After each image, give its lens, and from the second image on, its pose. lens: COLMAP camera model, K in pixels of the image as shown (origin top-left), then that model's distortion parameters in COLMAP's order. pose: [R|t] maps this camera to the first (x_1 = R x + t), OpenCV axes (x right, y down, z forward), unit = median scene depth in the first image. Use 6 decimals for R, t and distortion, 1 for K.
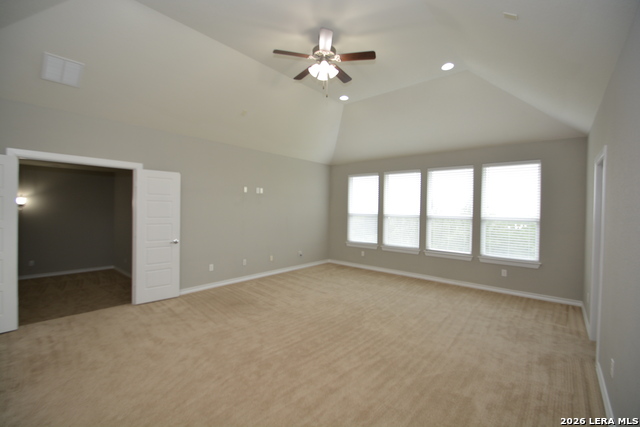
lens RADIAL K [[280.4, 0, 316.6], [0, 280.4, 211.5], [0, 0, 1]] dist [0.015396, -0.016167]
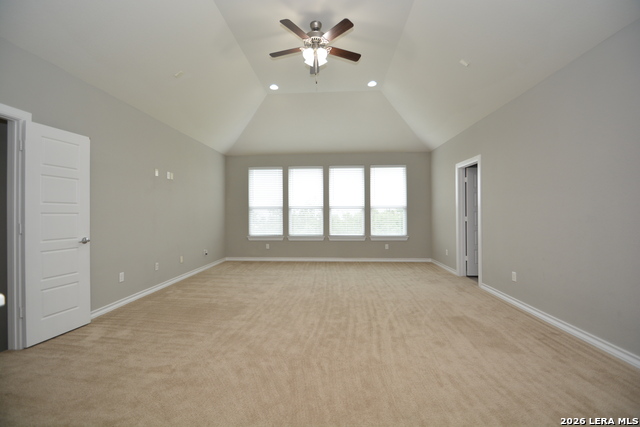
lens RADIAL K [[280.4, 0, 316.6], [0, 280.4, 211.5], [0, 0, 1]] dist [0.015396, -0.016167]
pose [[0.795861, -0.014995, 0.605294, -0.417385], [0.023818, 0.999695, -0.006552, 0.050690], [-0.605011, 0.019632, 0.795975, 0.128249]]
